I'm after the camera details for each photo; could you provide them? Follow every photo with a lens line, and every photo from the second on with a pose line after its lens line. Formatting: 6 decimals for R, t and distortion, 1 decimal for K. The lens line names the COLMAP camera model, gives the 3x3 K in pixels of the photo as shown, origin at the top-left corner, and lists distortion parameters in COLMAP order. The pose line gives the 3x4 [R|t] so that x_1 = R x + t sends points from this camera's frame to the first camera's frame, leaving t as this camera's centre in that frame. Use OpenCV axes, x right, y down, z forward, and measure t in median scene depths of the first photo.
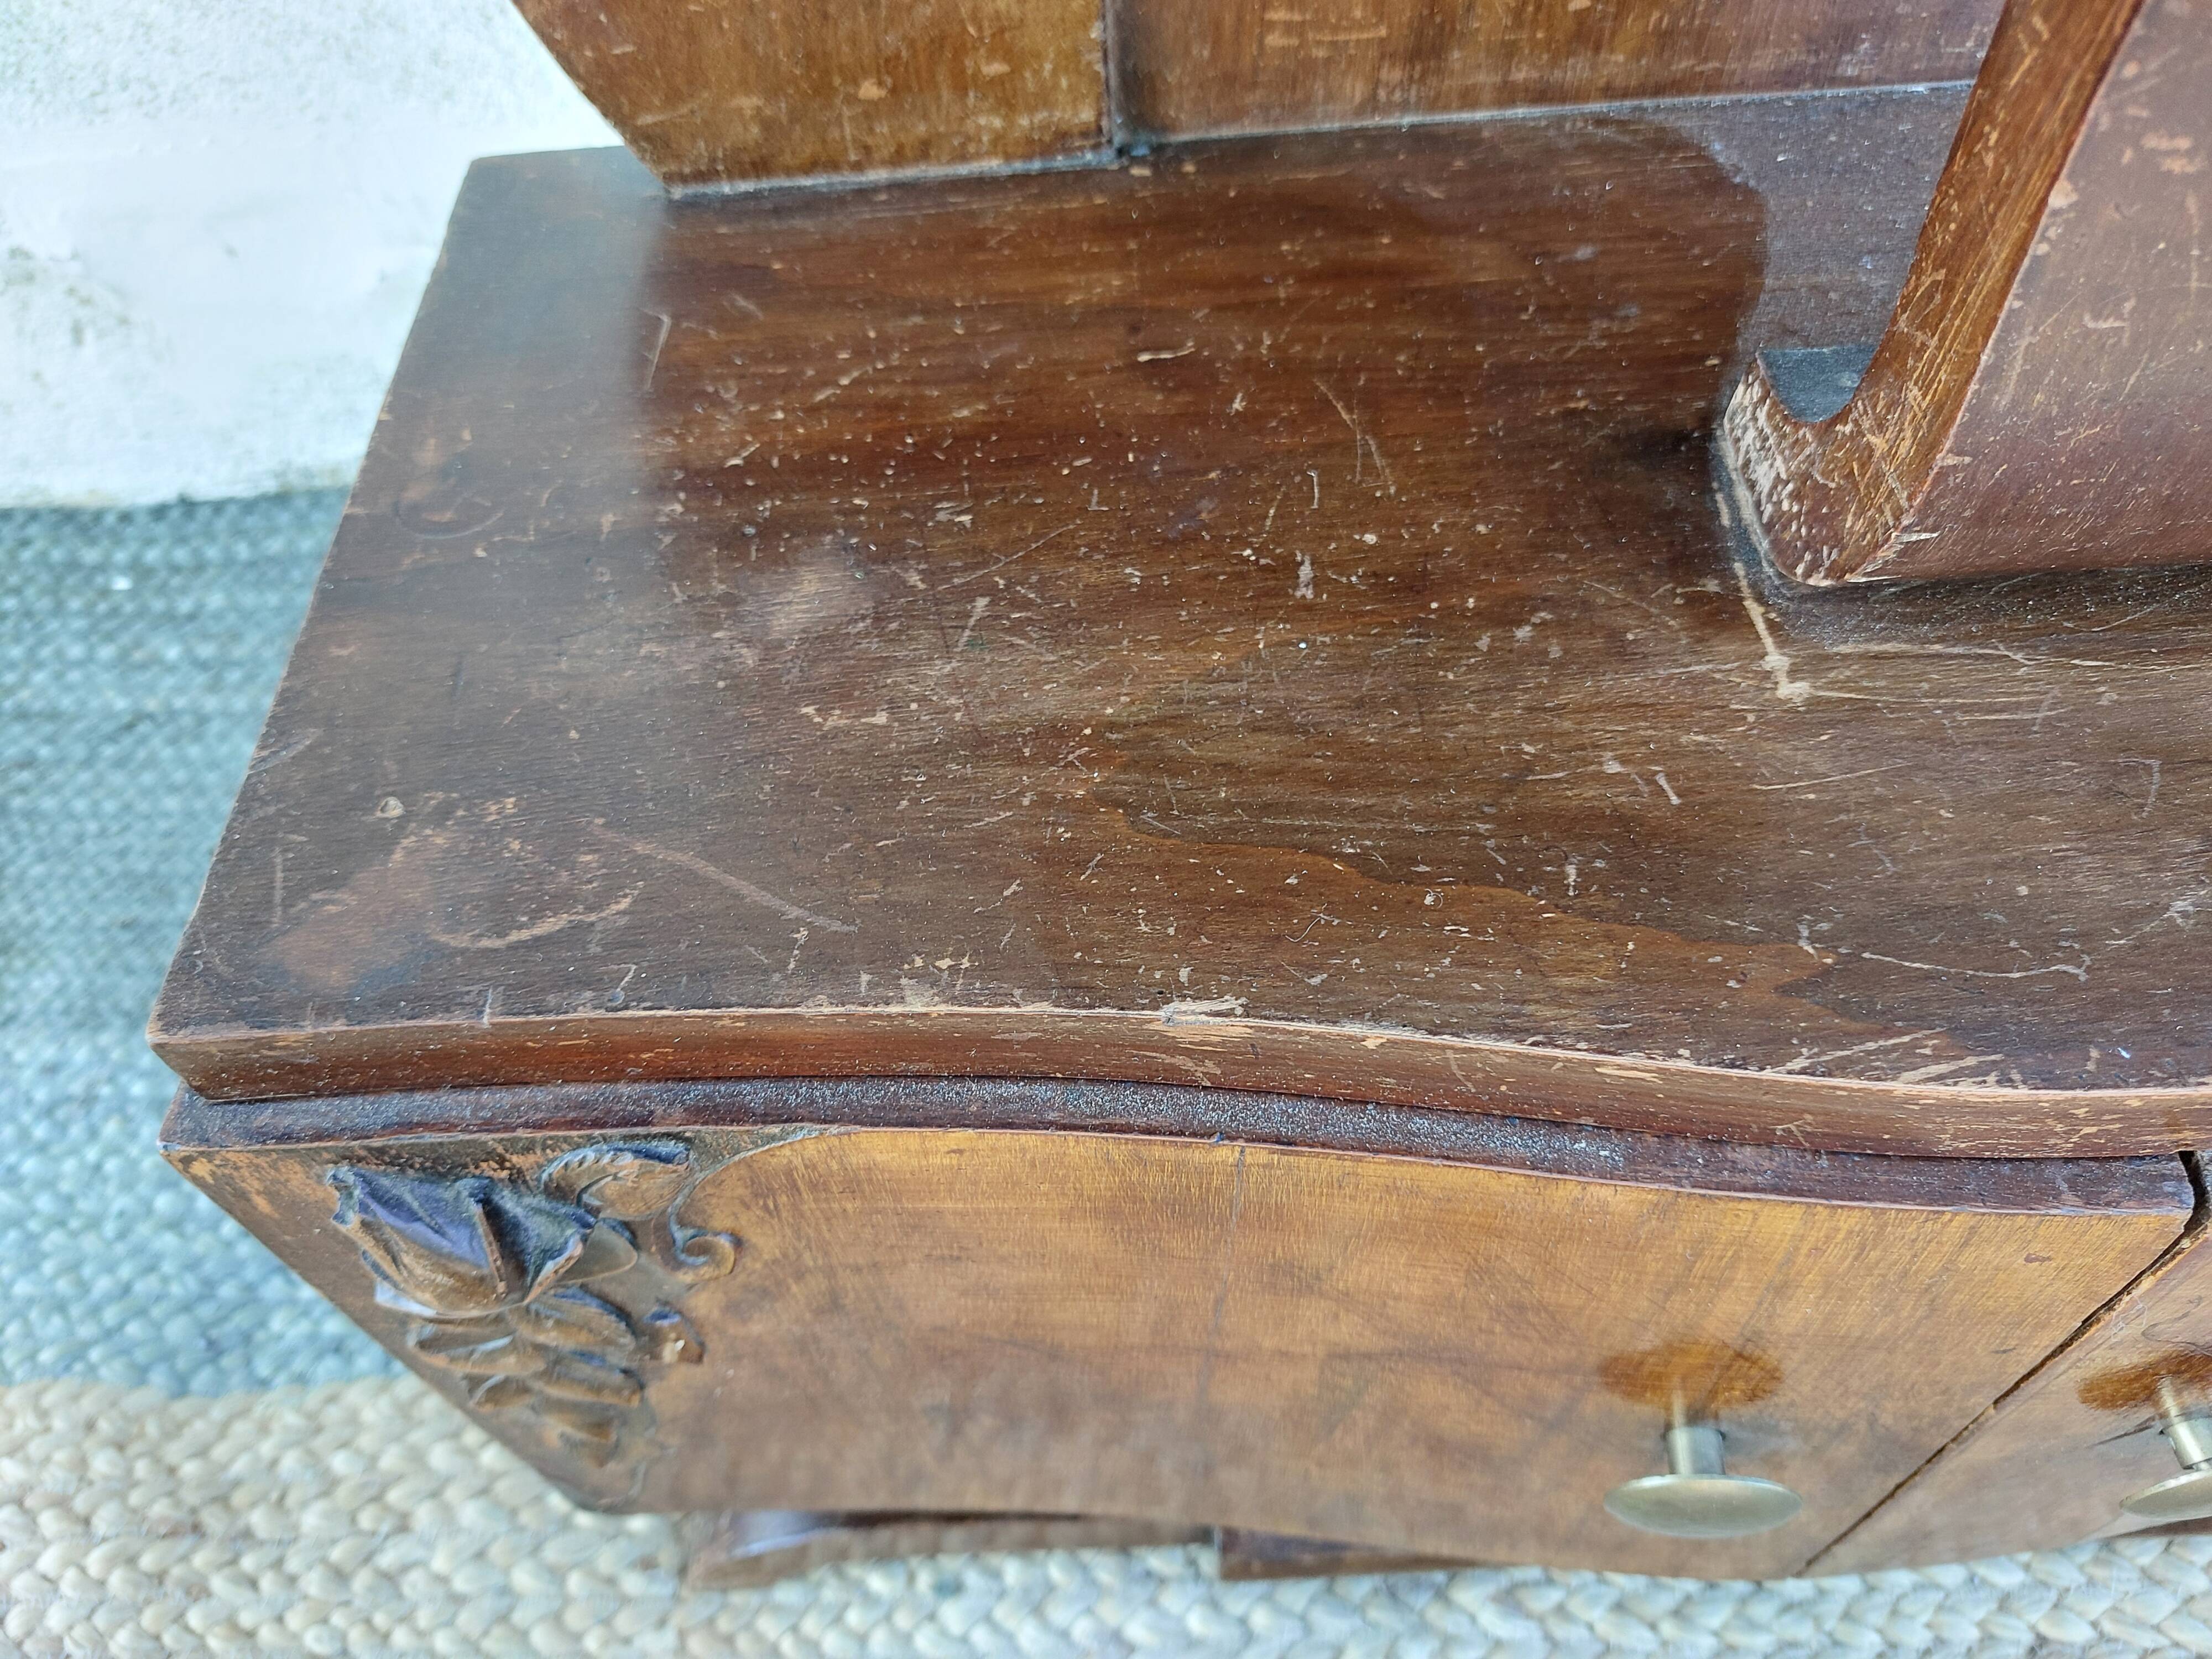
lens RADIAL K [[1691.1, 0, 1079.8], [0, 1691.1, 837.9], [0, 0, 1]] dist [0.039545, -0.080798]
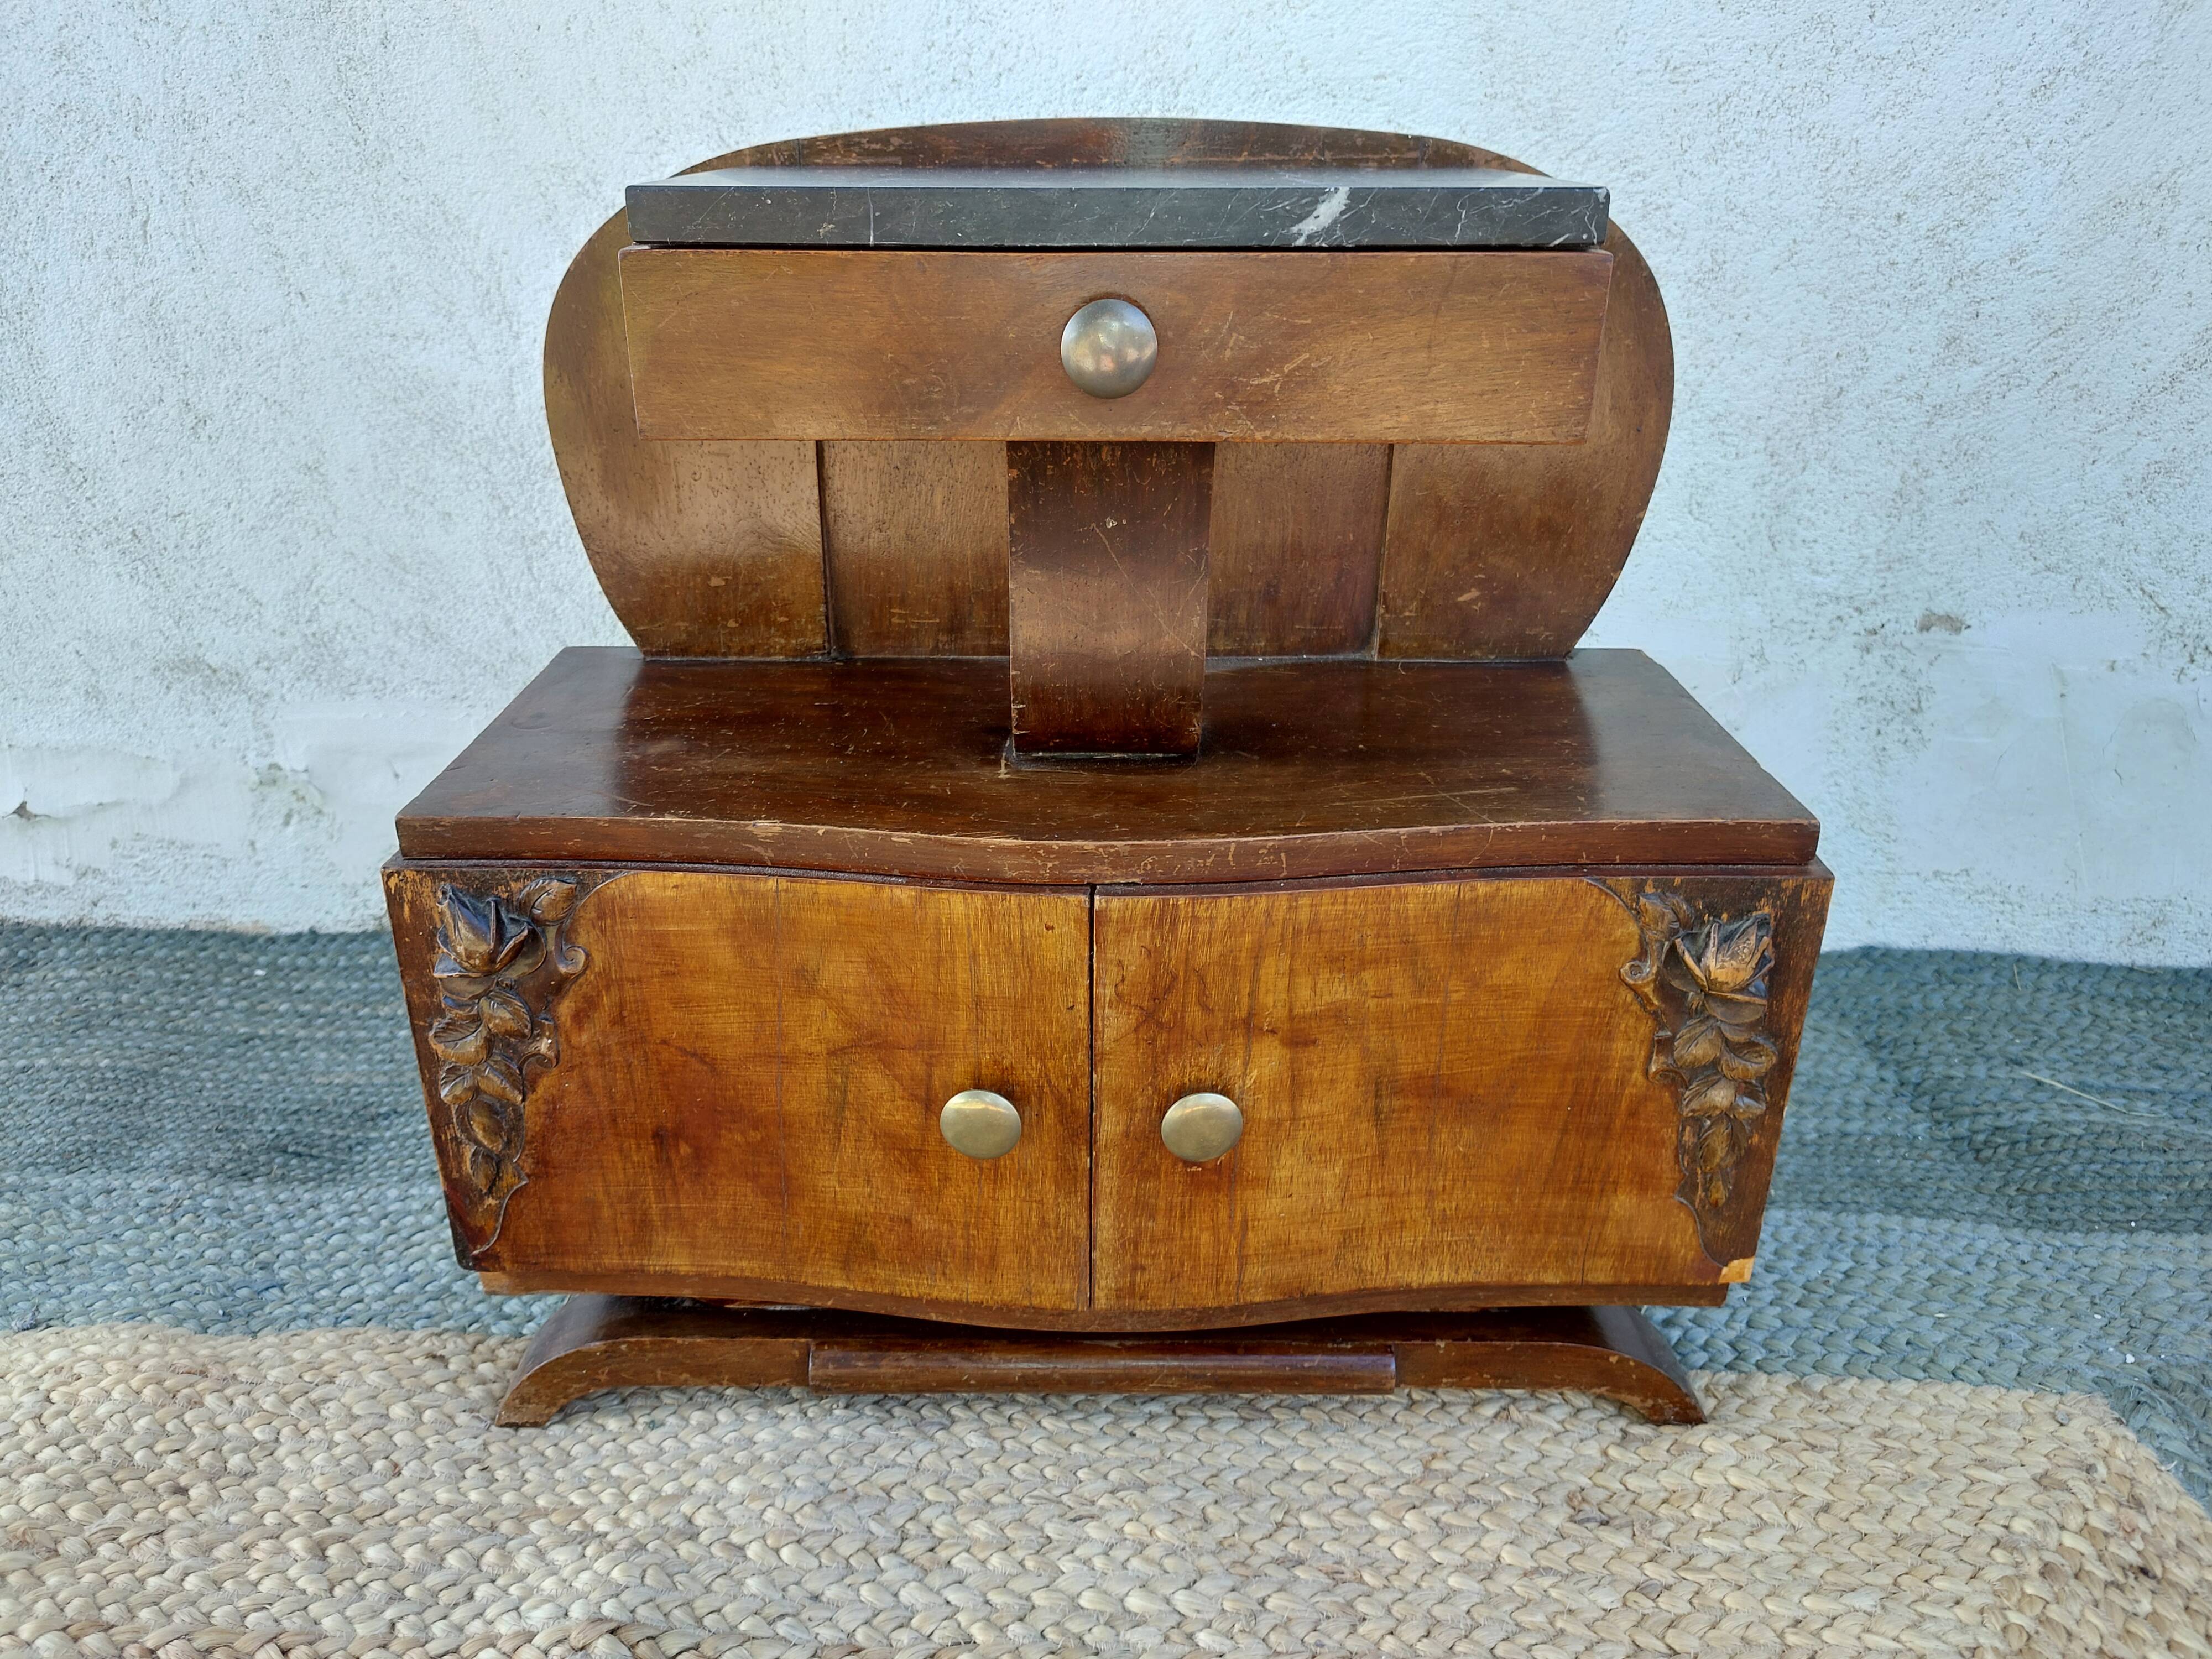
lens RADIAL K [[1660.8, 0, 1077.8], [0, 1660.8, 796.0], [0, 0, 1]] dist [0.038931, -0.053756]
pose [[0.997316, 0.073196, 0.001632, 0.286741], [-0.062586, 0.863891, -0.499776, 0.700391], [-0.037992, 0.498332, 0.866153, -0.730865]]
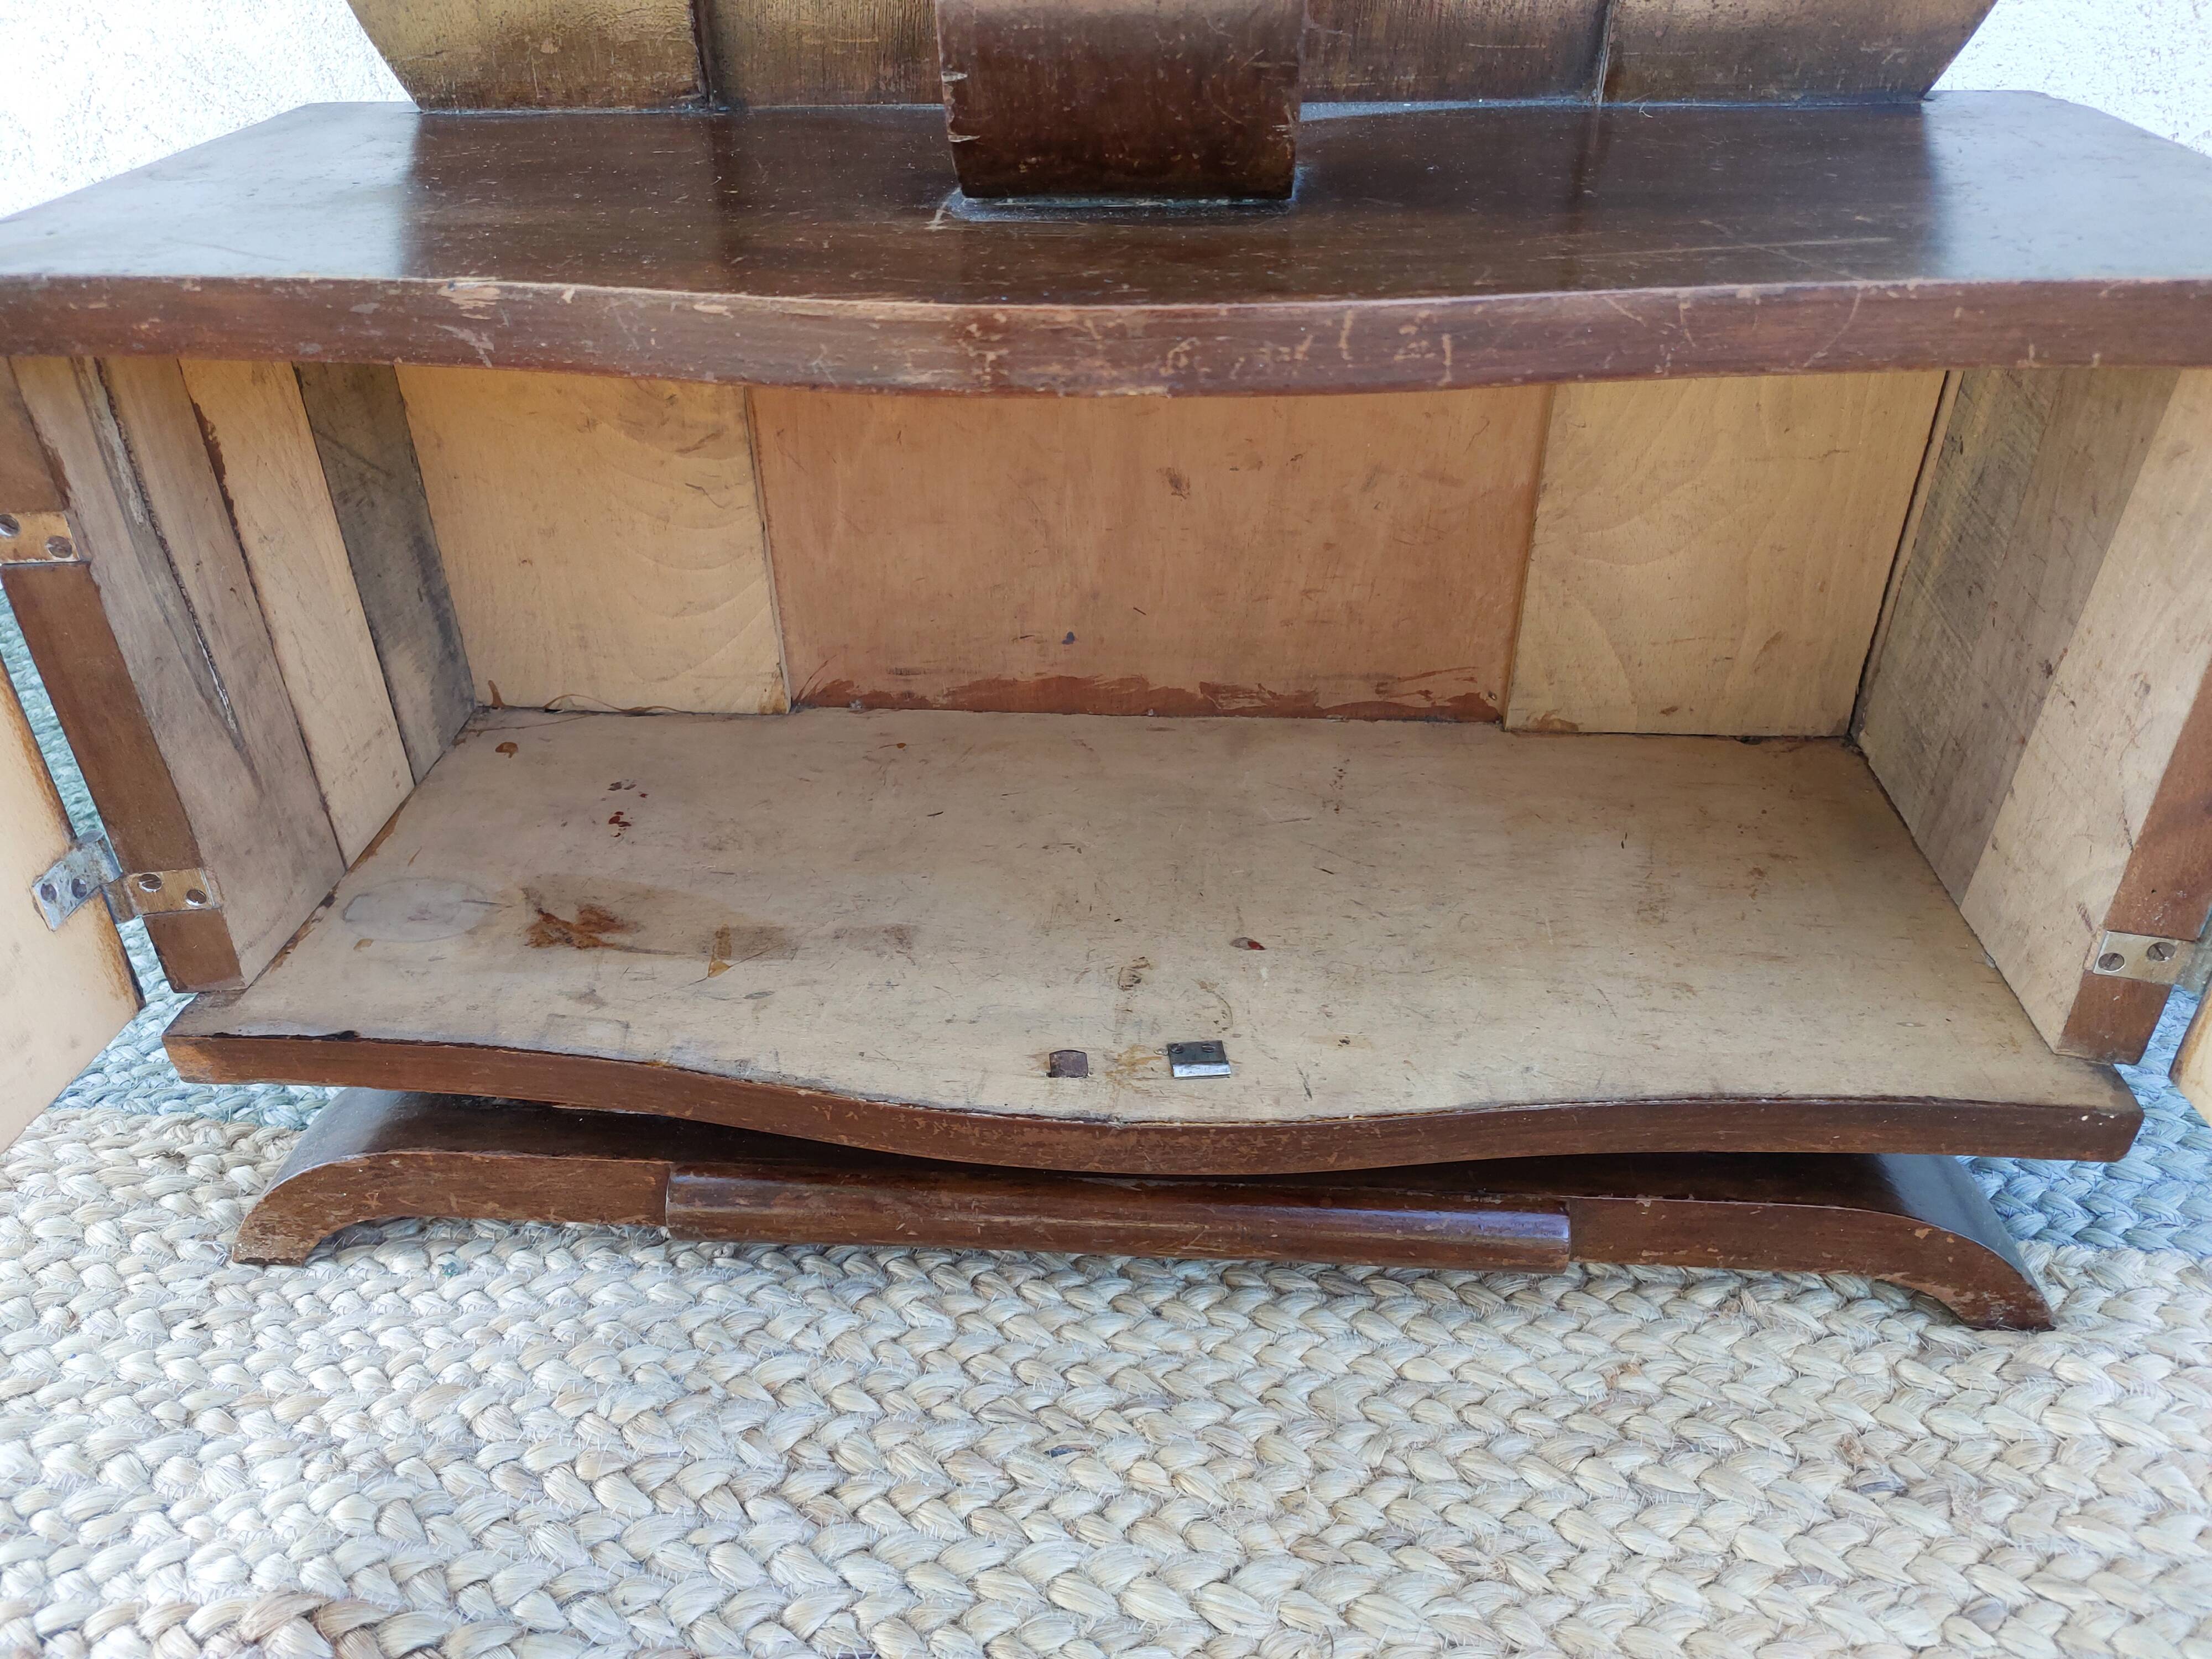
lens RADIAL K [[1637.2, 0, 1083.6], [0, 1637.2, 829.5], [0, 0, 1]] dist [0.028285, -0.031822]
pose [[0.994505, 0.093424, -0.047251, 0.361139], [-0.103969, 0.934296, -0.341001, 0.498342], [0.012289, 0.344039, 0.938875, -0.119191]]
